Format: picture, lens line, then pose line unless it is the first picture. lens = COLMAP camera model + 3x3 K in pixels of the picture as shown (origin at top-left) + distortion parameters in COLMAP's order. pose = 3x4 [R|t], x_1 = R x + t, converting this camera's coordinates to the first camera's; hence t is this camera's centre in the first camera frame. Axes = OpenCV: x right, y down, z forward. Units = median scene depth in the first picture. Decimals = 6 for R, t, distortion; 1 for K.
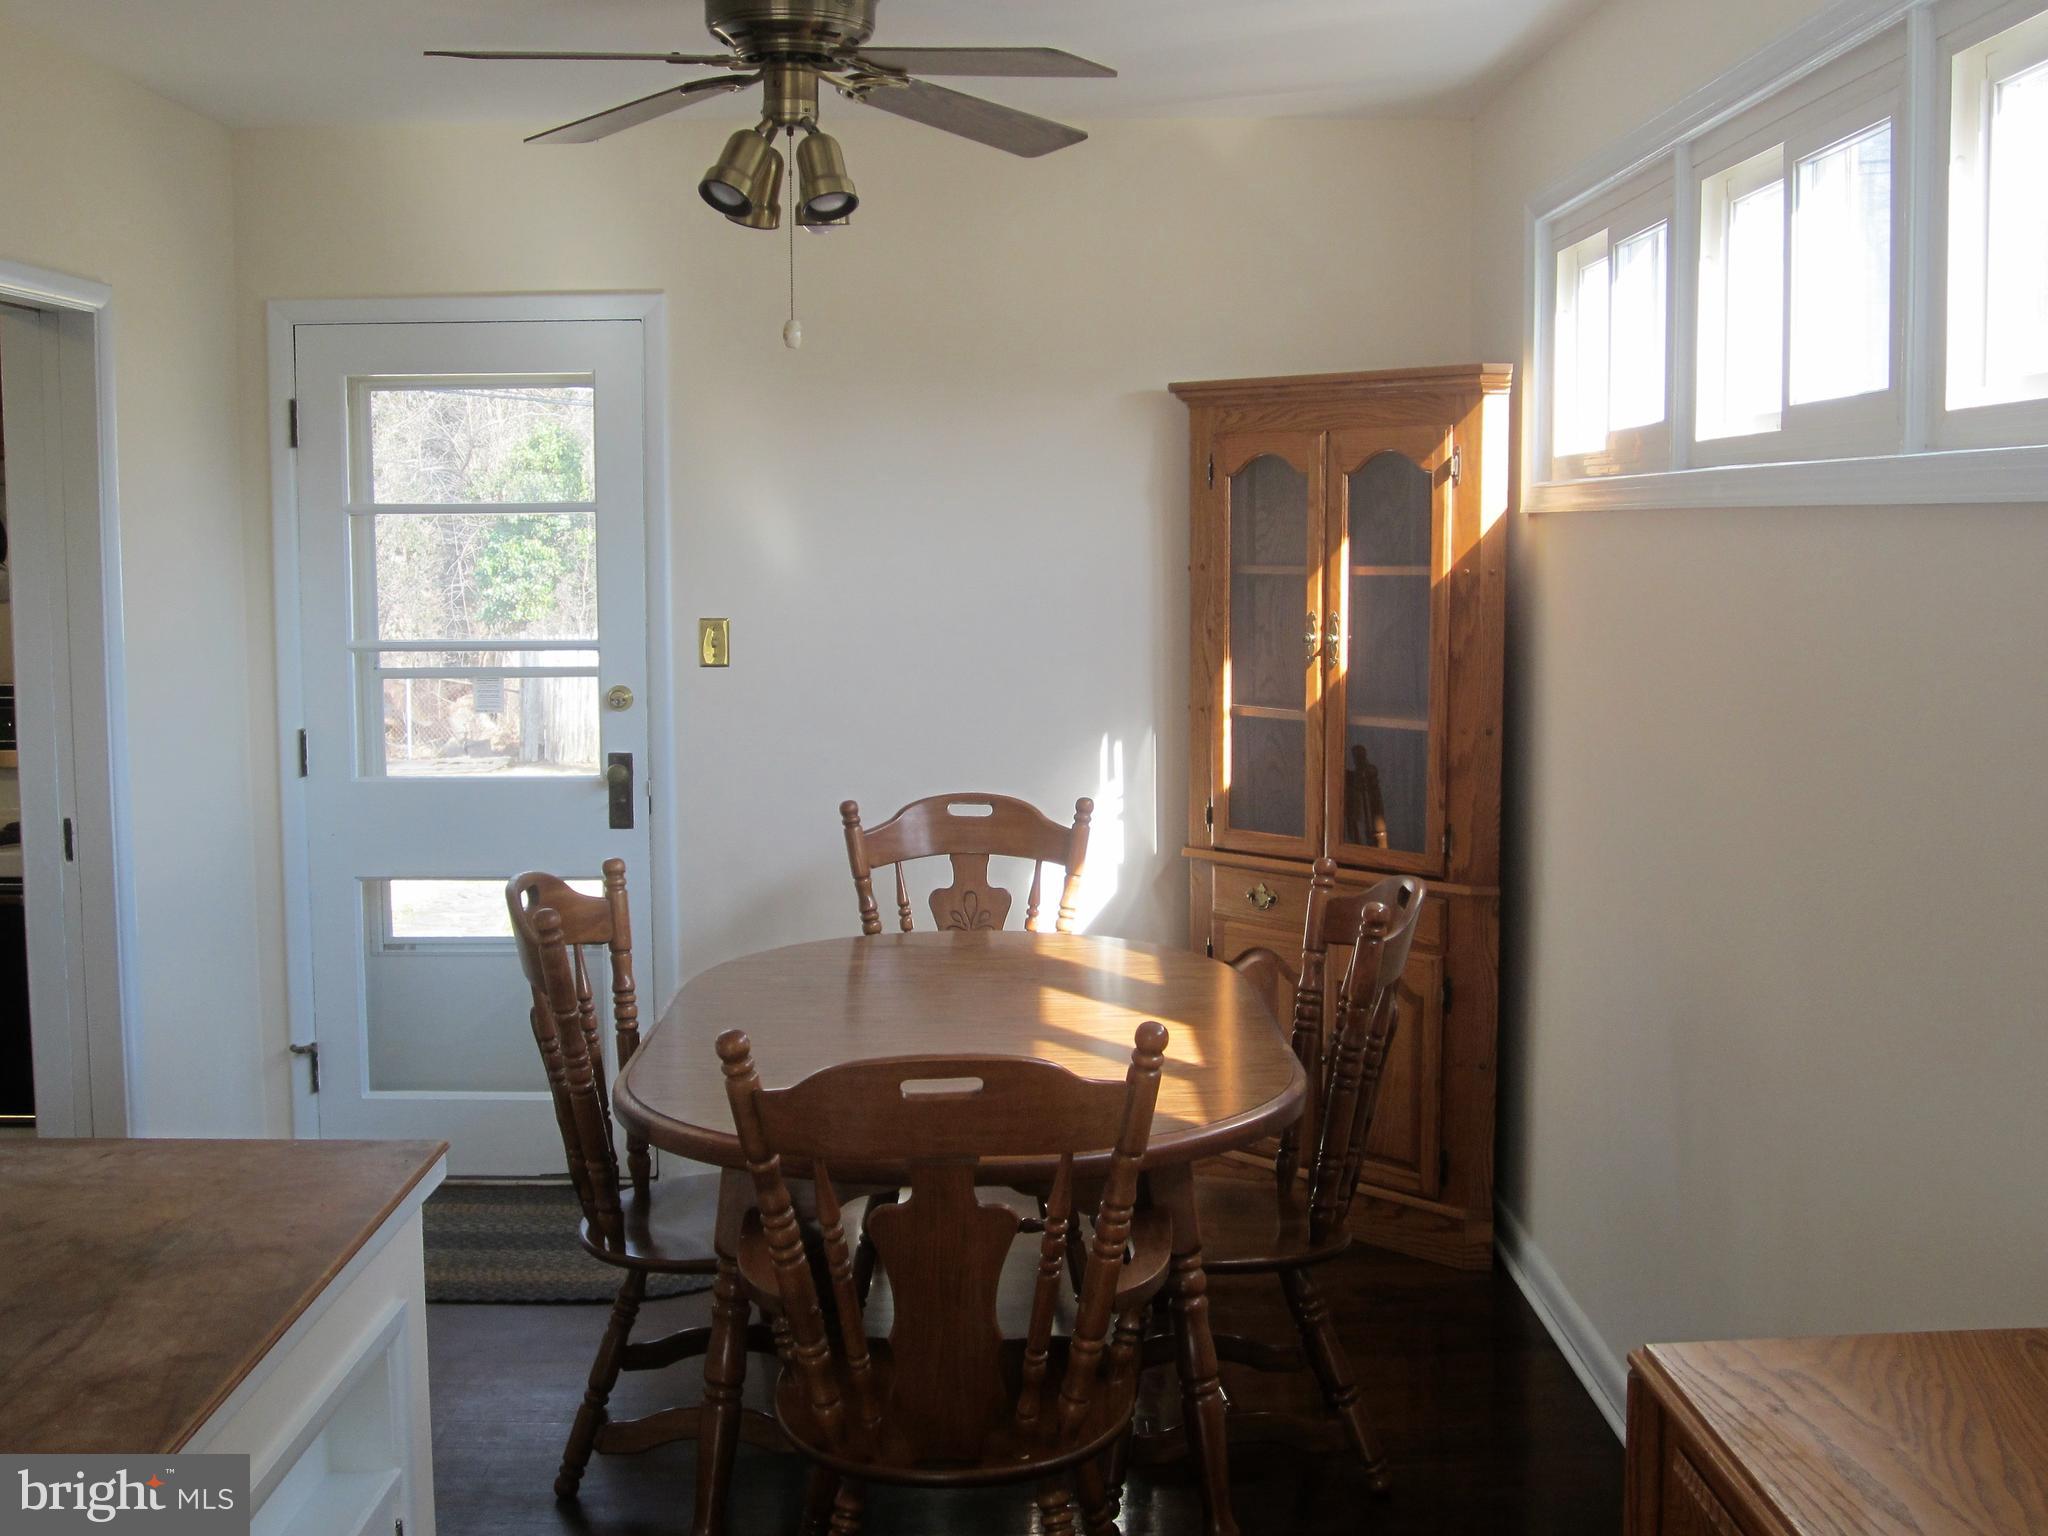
lens RADIAL K [[2302.6, 0, 1024.0], [0, 2302.6, 768.0], [0, 0, 1]] dist [-0.087426, 0.050494]
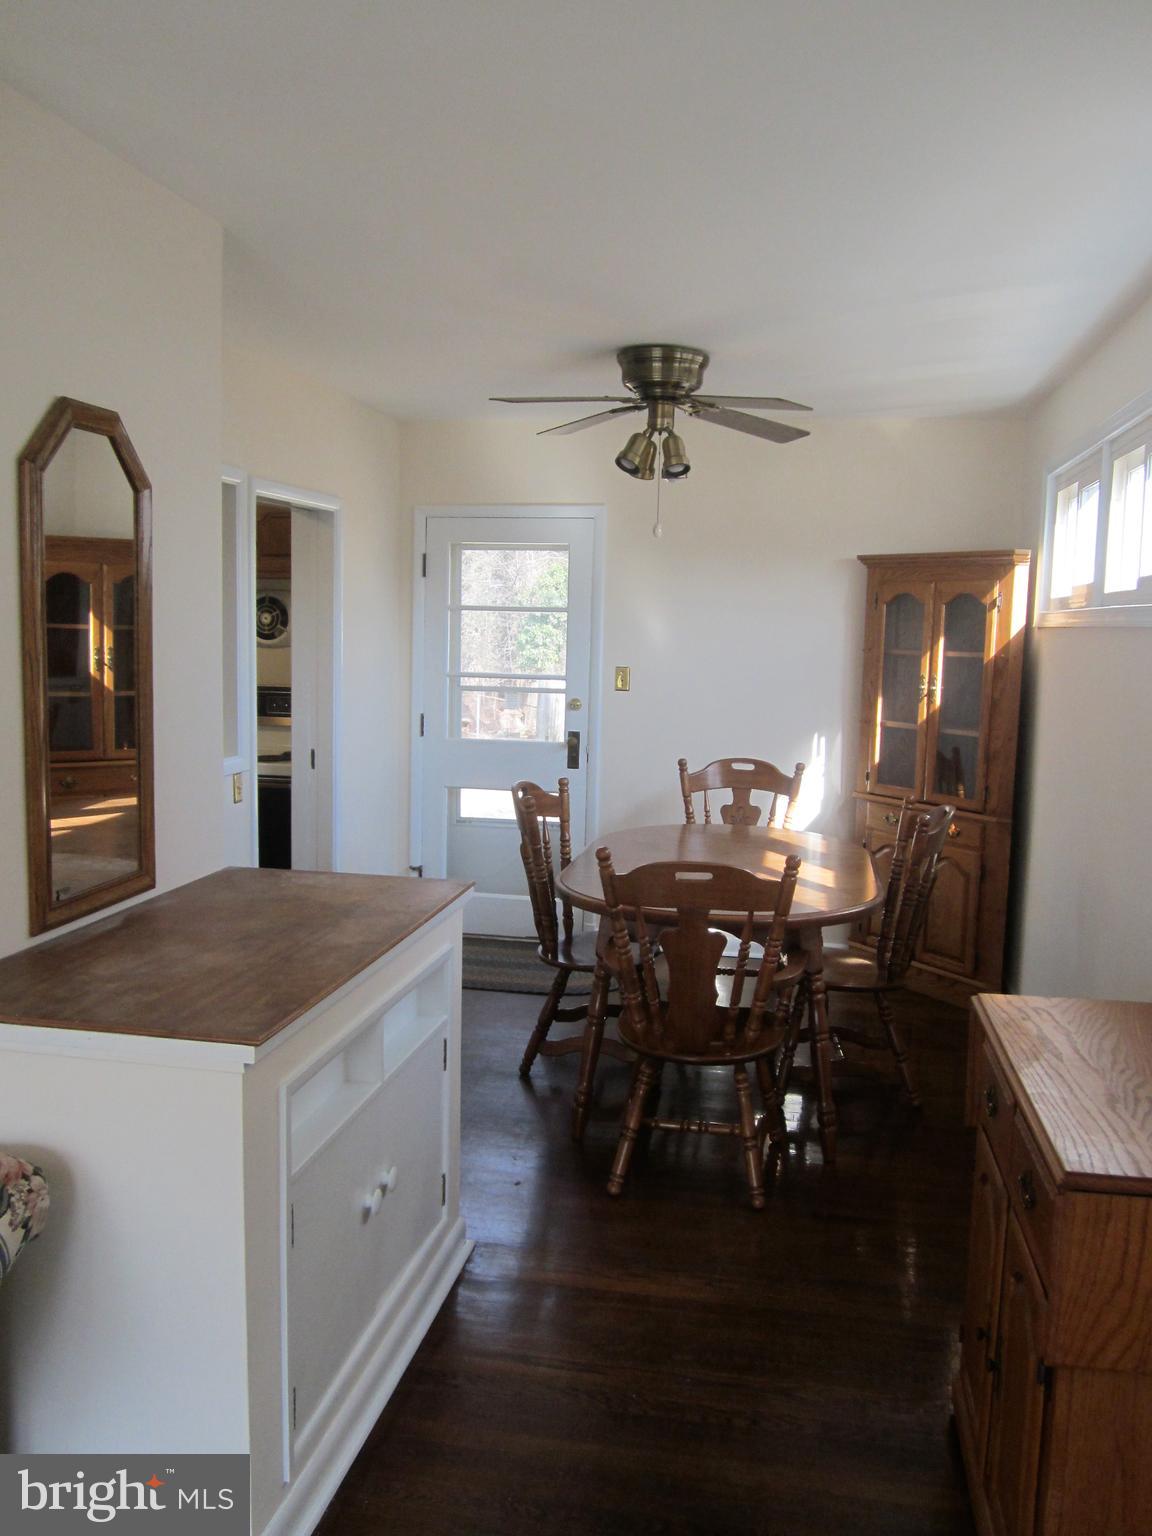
lens RADIAL K [[1261.1, 0, 576.0], [0, 1261.1, 768.0], [0, 0, 1]] dist [-0.048849, 0.007484]
pose [[0.982021, 0.049385, -0.182197, 0.035474], [-0.047604, 0.998766, 0.014139, 0.011537], [0.182671, -0.005211, 0.983160, -0.111837]]
